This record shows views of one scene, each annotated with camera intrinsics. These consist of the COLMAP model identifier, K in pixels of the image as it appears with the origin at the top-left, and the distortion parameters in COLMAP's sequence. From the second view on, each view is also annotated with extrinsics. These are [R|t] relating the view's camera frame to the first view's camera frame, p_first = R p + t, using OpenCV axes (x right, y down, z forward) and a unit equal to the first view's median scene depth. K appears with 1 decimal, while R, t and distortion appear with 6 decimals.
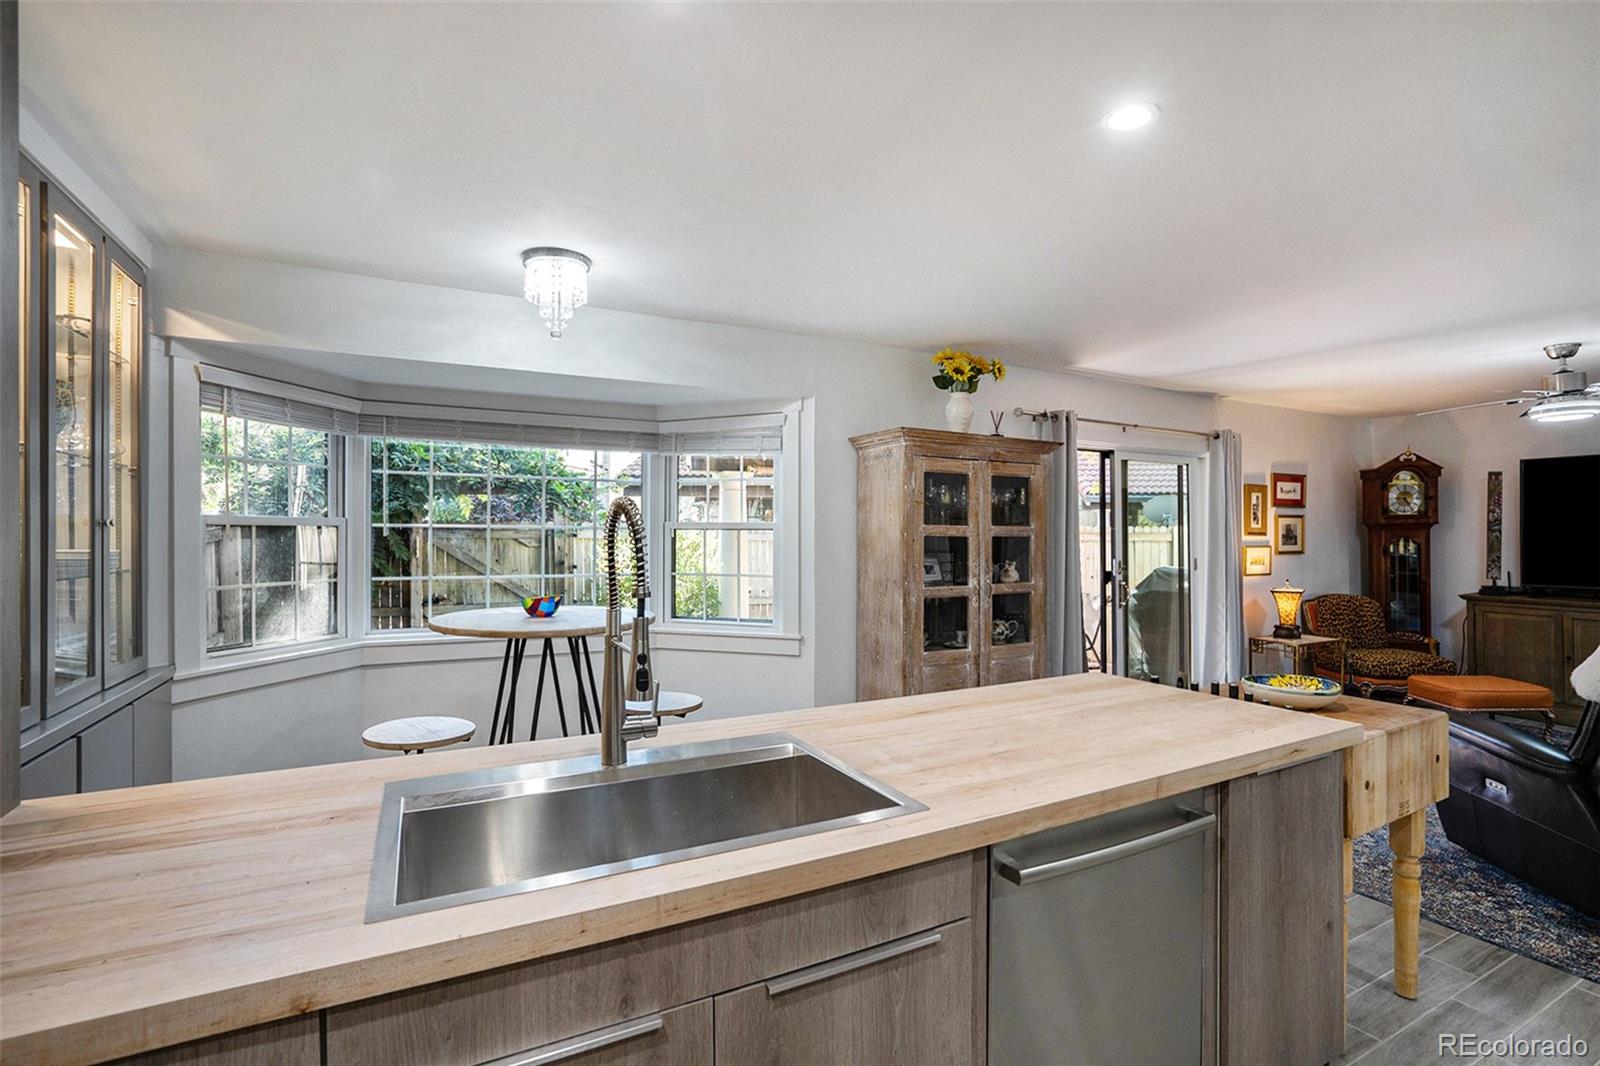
lens RADIAL K [[753.2, 0, 802.3], [0, 753.2, 524.4], [0, 0, 1]] dist [-0.052580, 0.026851]
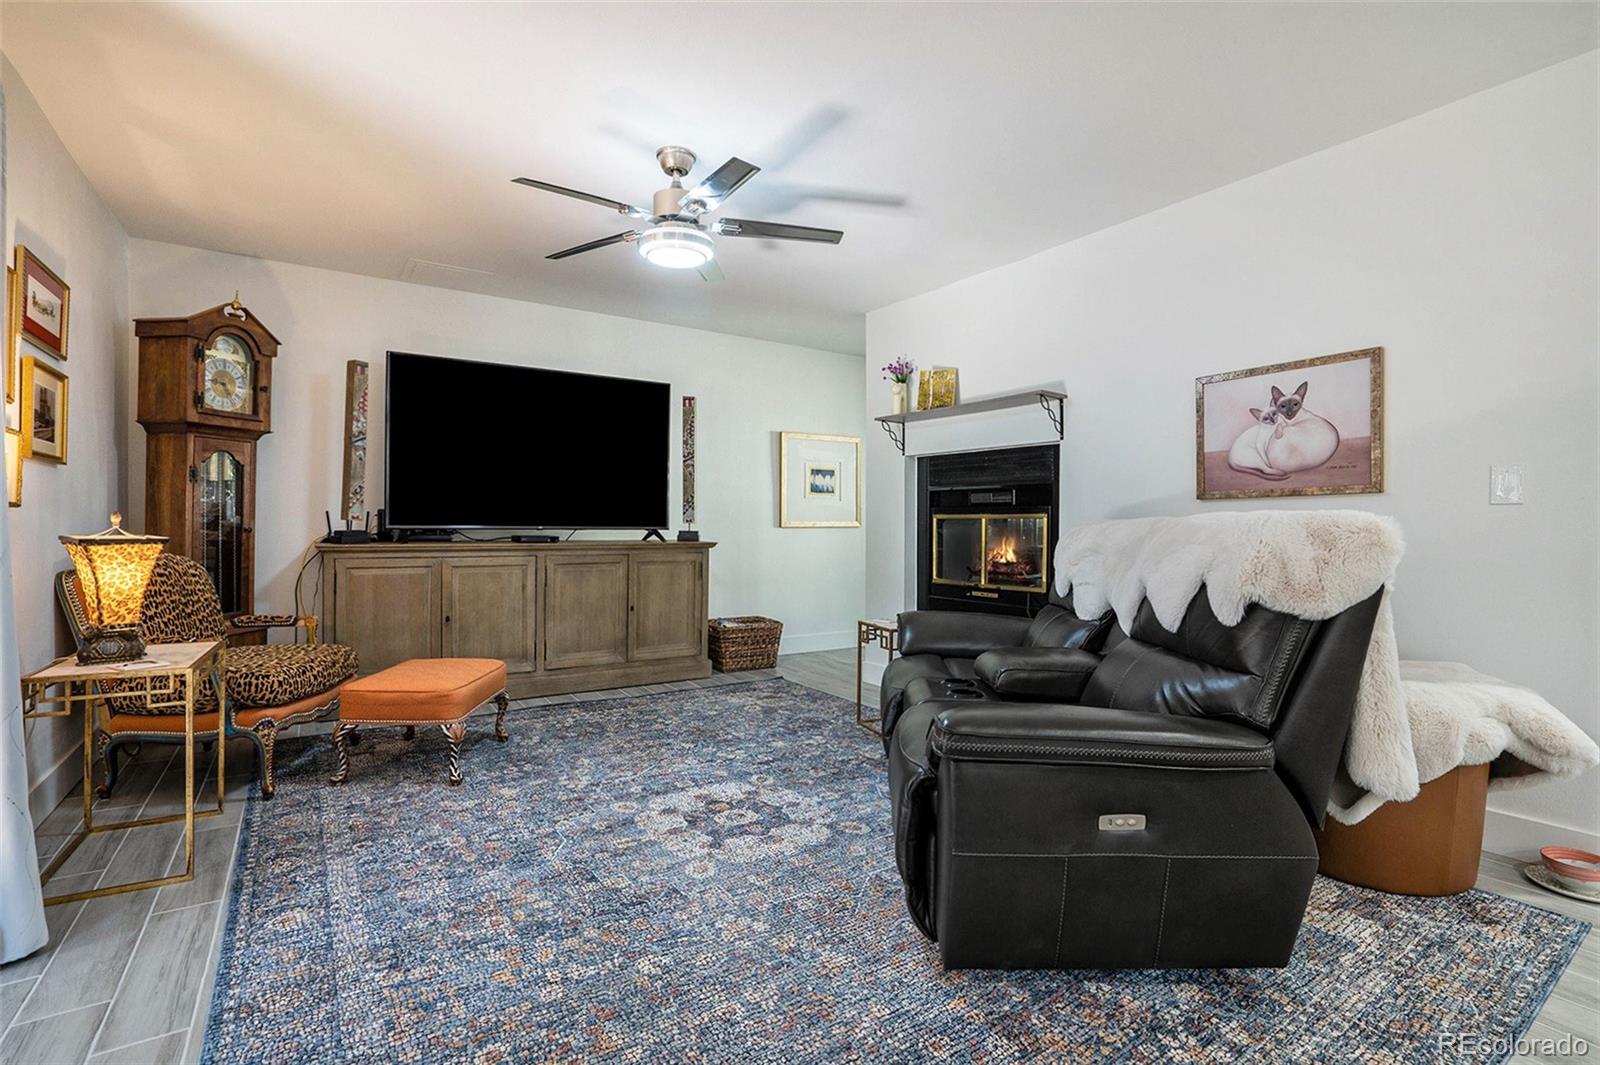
lens RADIAL K [[753.2, 0, 802.3], [0, 753.2, 523.9], [0, 0, 1]] dist [-0.052580, 0.026851]
pose [[-0.100211, 0.002486, 0.994963, 0.290164], [-0.016503, 0.999855, -0.004161, 0.098080], [-0.994829, -0.016837, -0.100155, 0.863745]]
